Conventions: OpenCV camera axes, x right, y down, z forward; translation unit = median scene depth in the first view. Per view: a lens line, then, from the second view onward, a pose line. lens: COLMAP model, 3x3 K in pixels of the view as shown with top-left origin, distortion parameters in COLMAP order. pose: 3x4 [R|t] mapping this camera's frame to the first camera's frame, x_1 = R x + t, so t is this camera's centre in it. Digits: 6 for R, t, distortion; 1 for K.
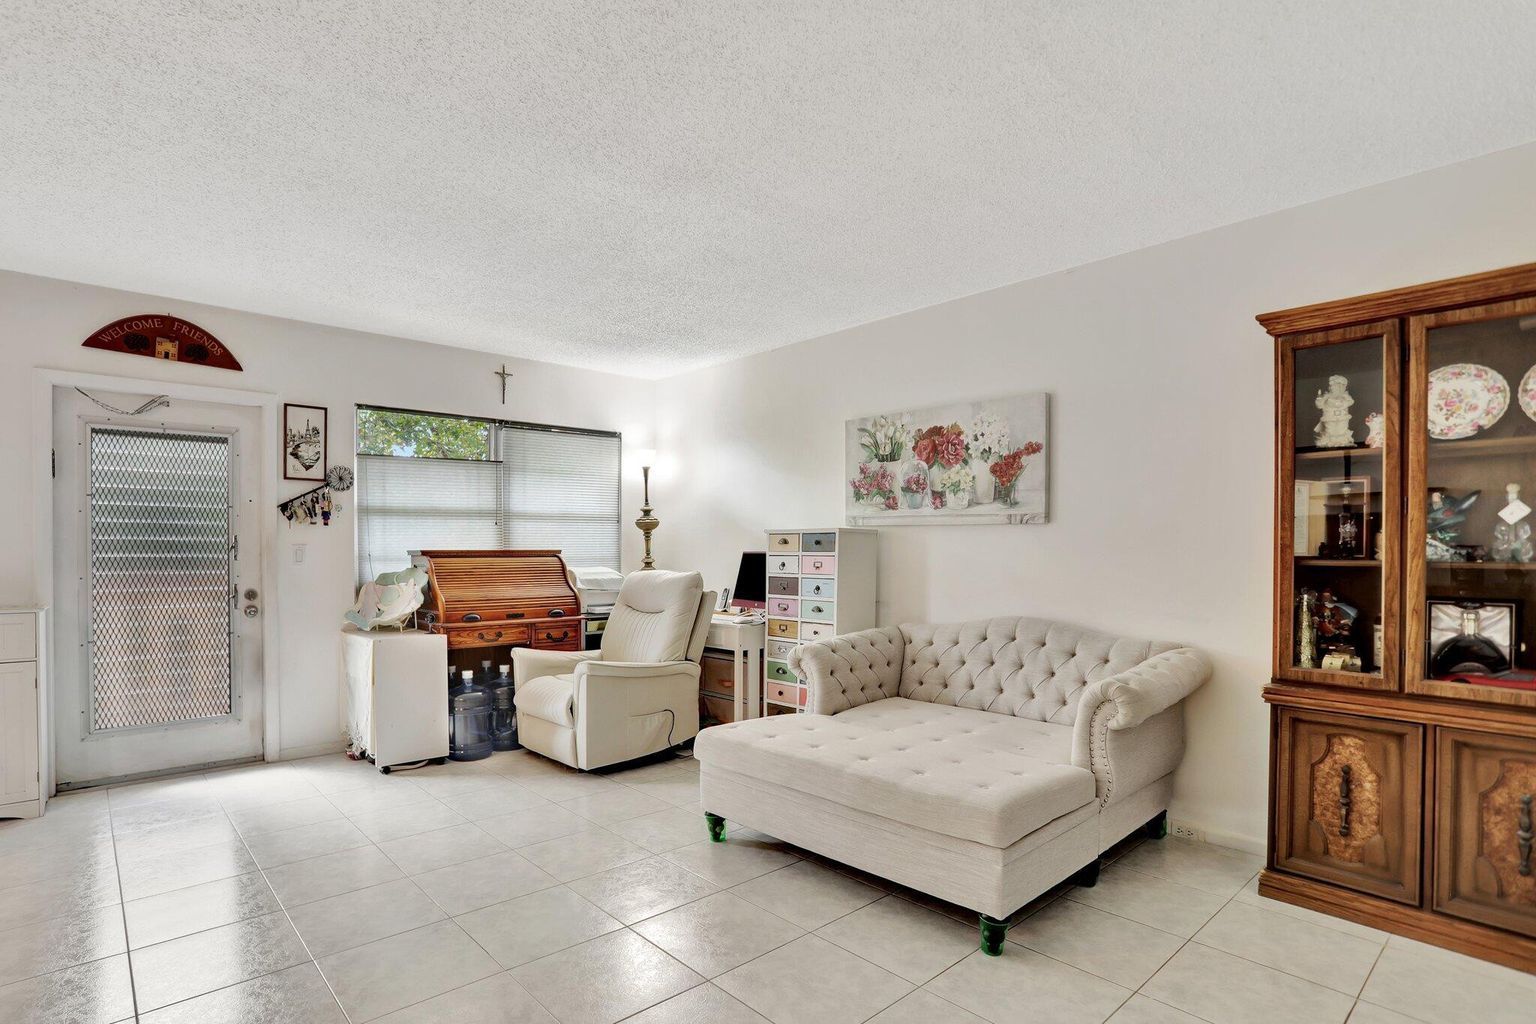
lens RADIAL K [[765.2, 0, 760.5], [0, 765.2, 552.5], [0, 0, 1]] dist [-0.060391, 0.029294]
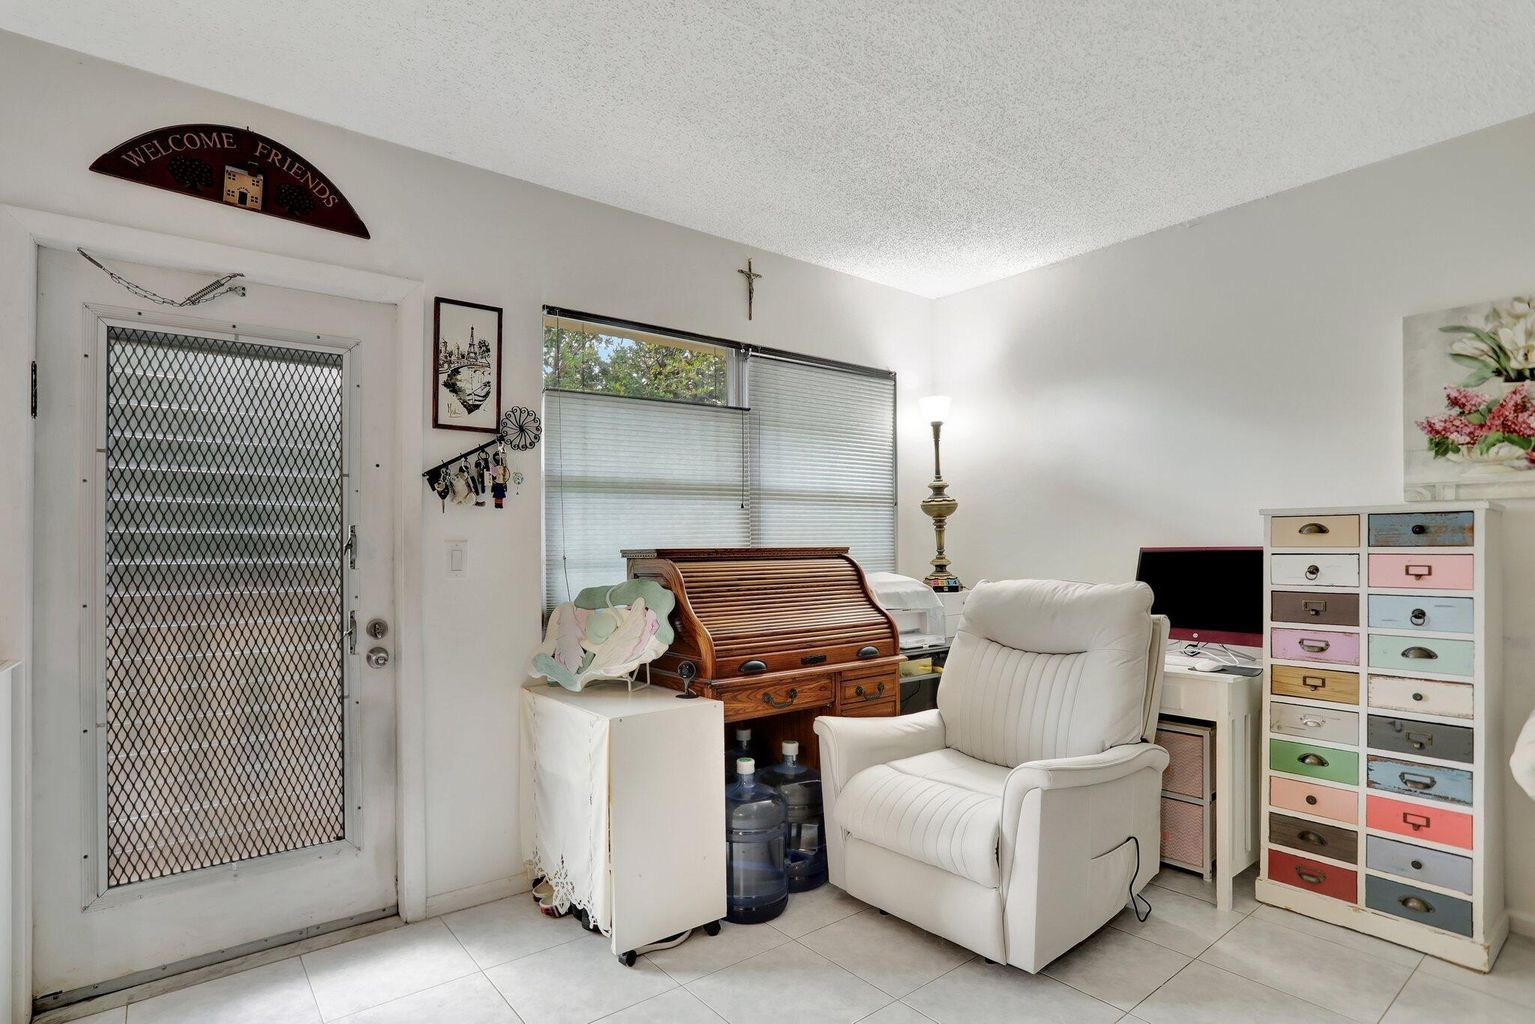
lens RADIAL K [[772.0, 0, 767.5], [0, 772.0, 531.7], [0, 0, 1]] dist [-0.062207, 0.028373]
pose [[0.998273, -0.008312, -0.058159, -0.340573], [0.006970, 0.999706, -0.023241, -0.002280], [0.058335, 0.022795, 0.998037, 0.424822]]
